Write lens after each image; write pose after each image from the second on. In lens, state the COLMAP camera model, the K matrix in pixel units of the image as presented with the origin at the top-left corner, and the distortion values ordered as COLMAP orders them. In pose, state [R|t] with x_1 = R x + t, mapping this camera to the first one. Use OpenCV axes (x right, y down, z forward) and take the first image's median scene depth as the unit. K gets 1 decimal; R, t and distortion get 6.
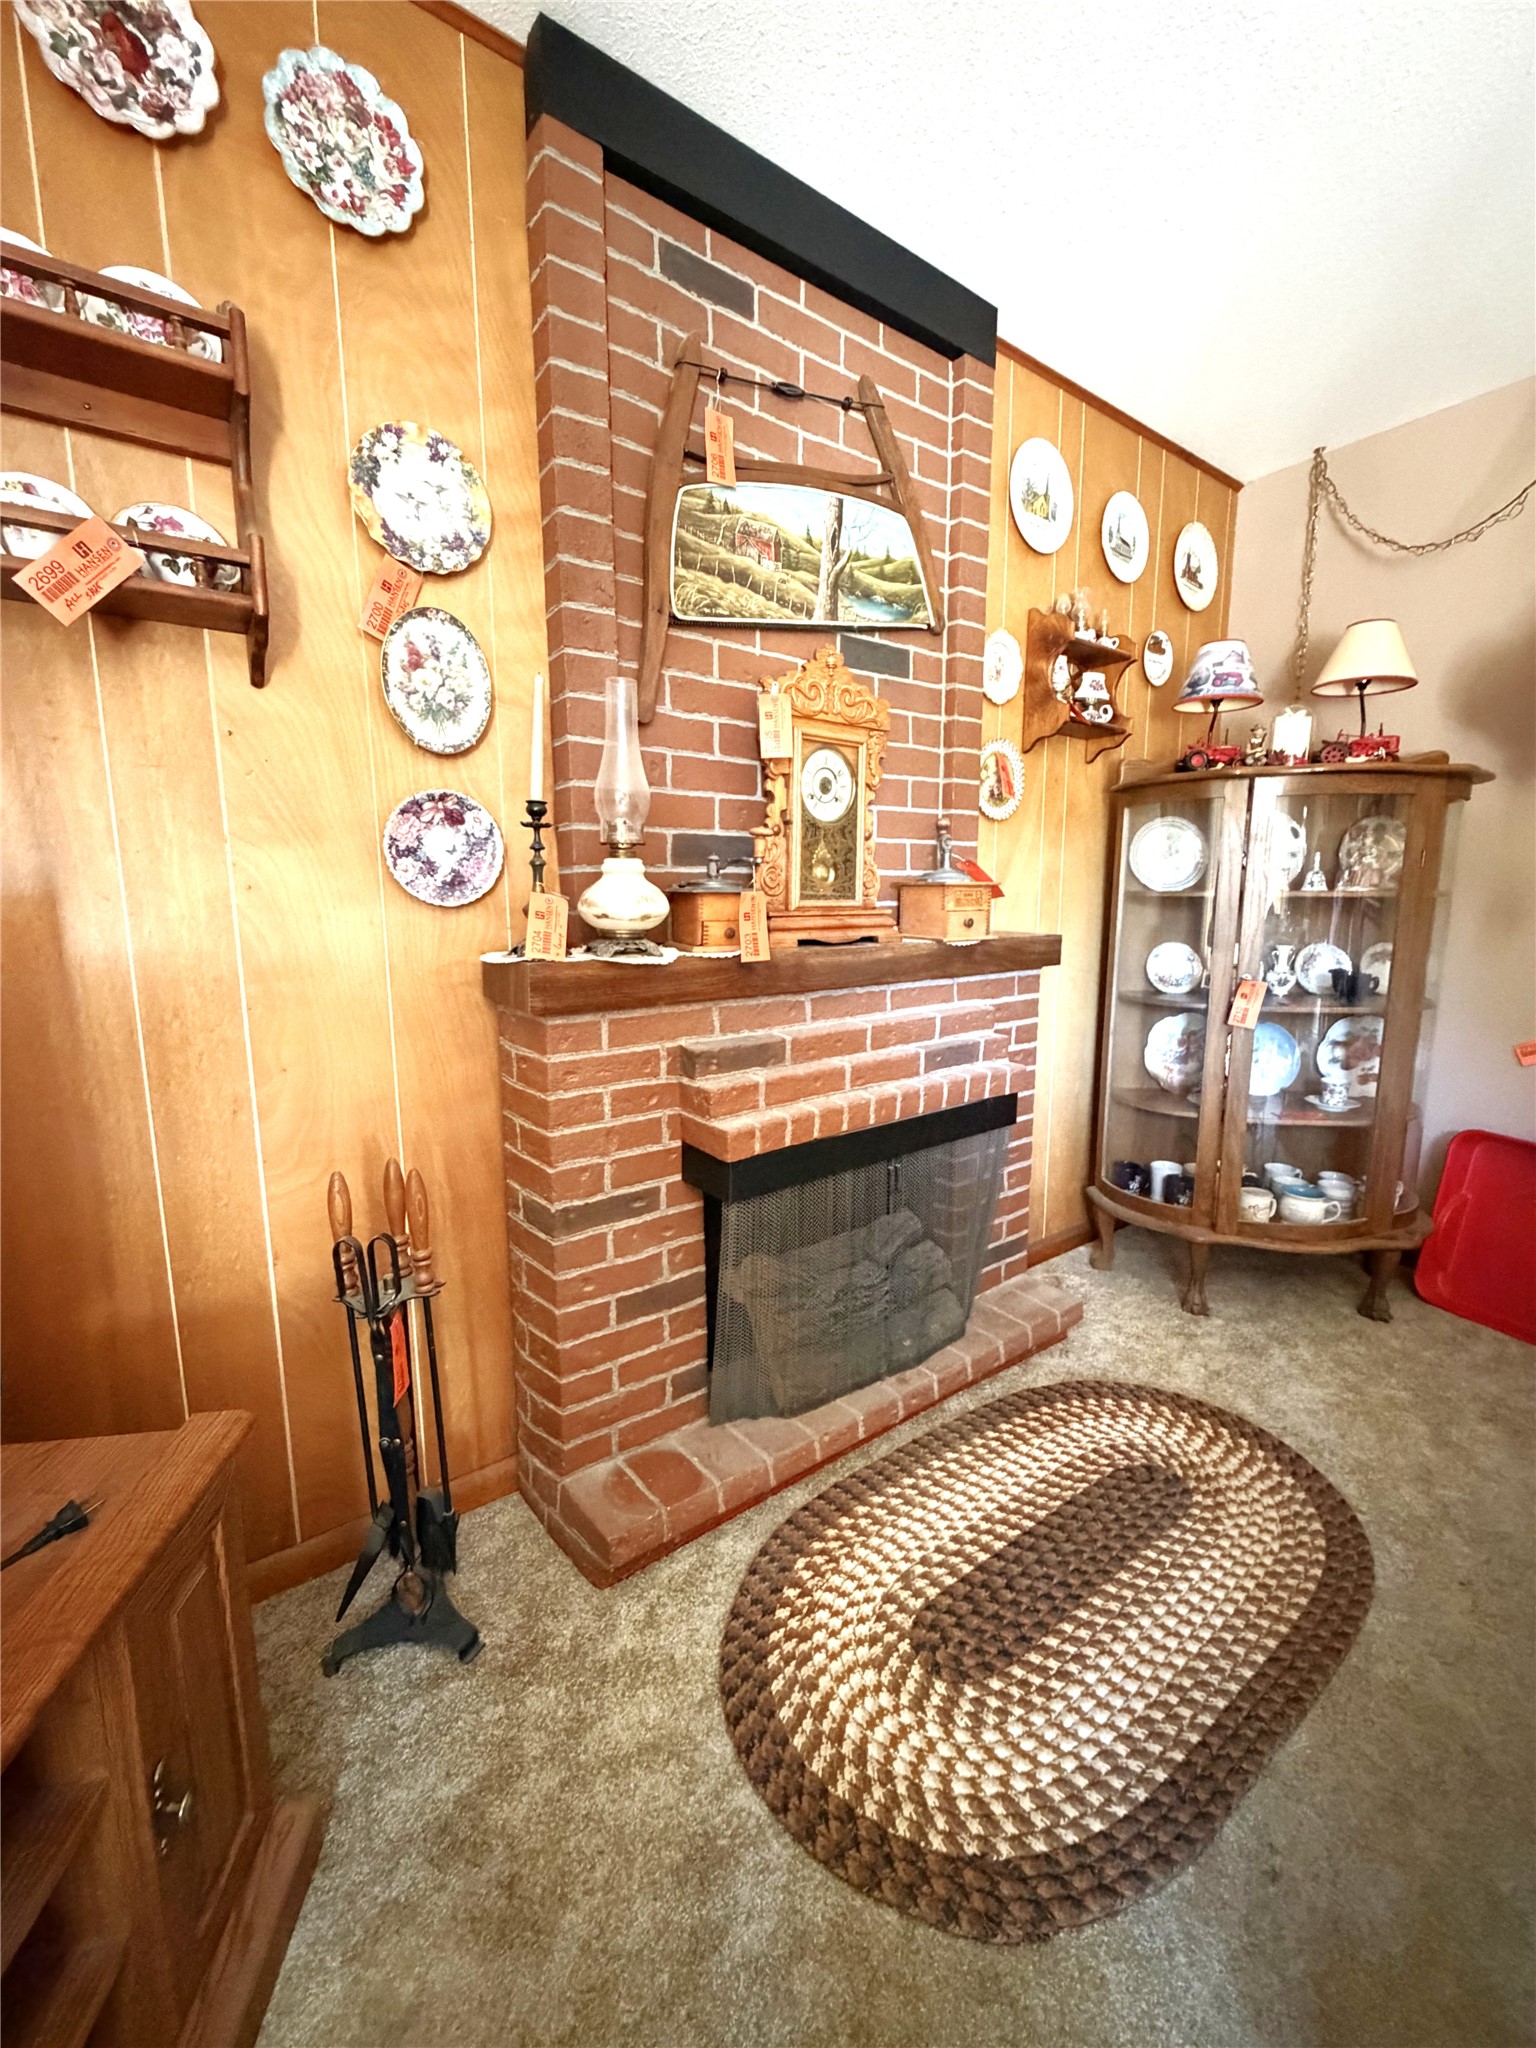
lens RADIAL K [[853.9, 0, 768.0], [0, 853.9, 1024.0], [0, 0, 1]] dist [0.002352, -0.000766]
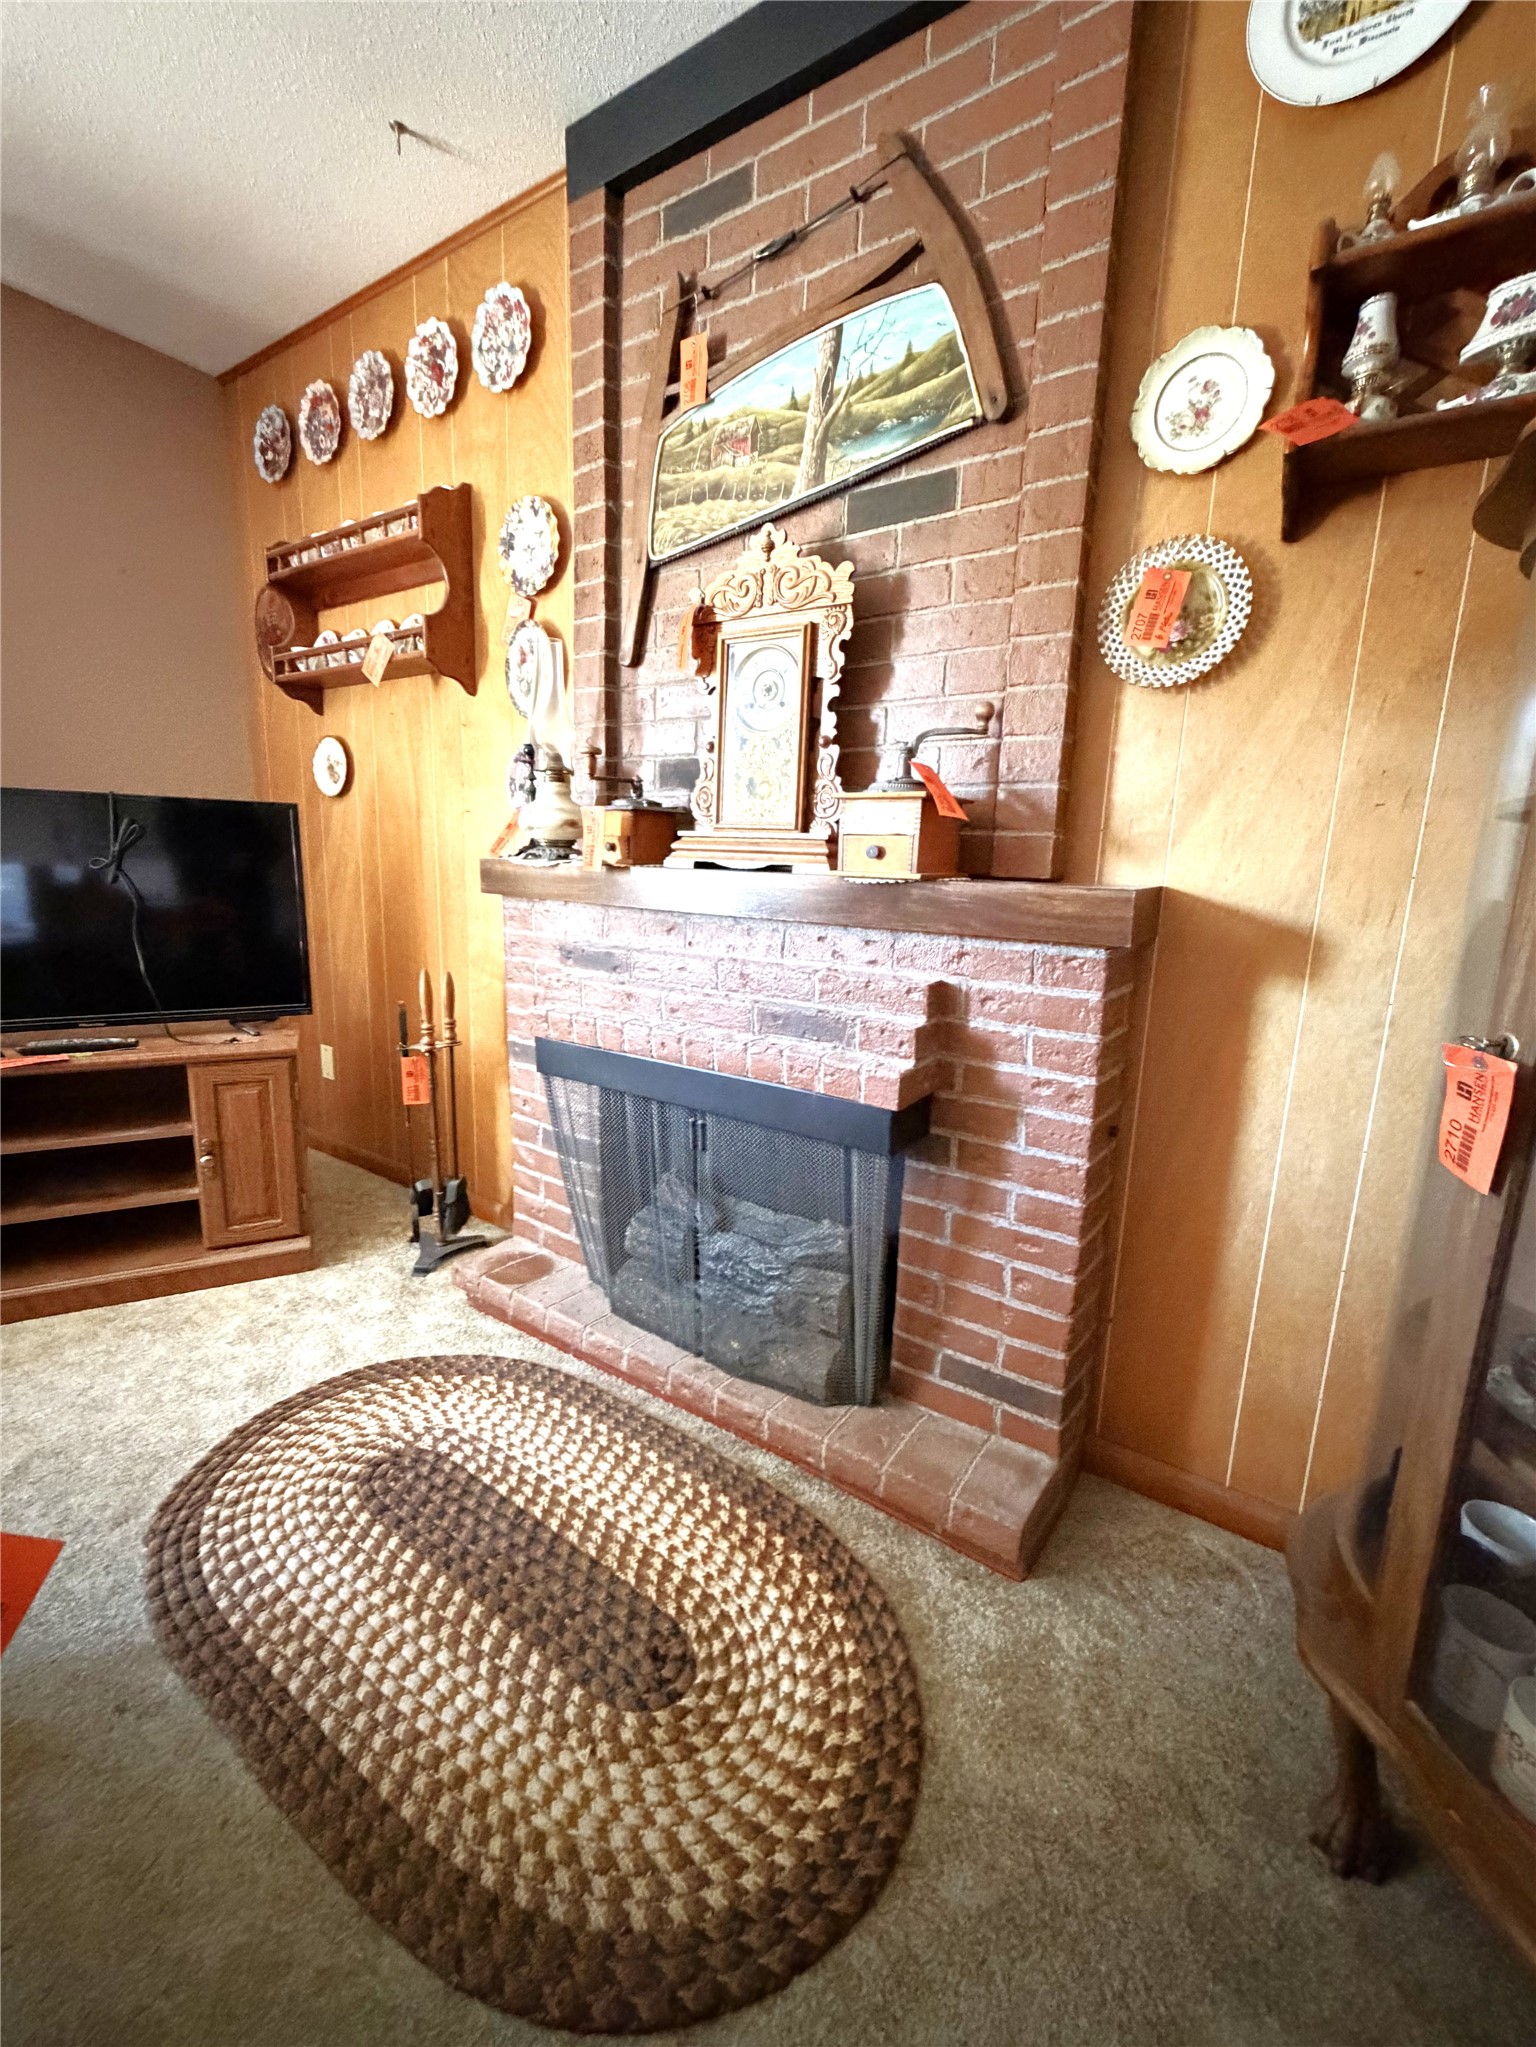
lens RADIAL K [[853.9, 0, 768.9], [0, 853.9, 1019.2], [0, 0, 1]] dist [-0.003679, 0.000602]
pose [[0.306792, 0.195596, -0.931462, 1.043256], [-0.177157, 0.973289, 0.146030, -0.084650], [0.935144, 0.120214, 0.333249, 0.817906]]
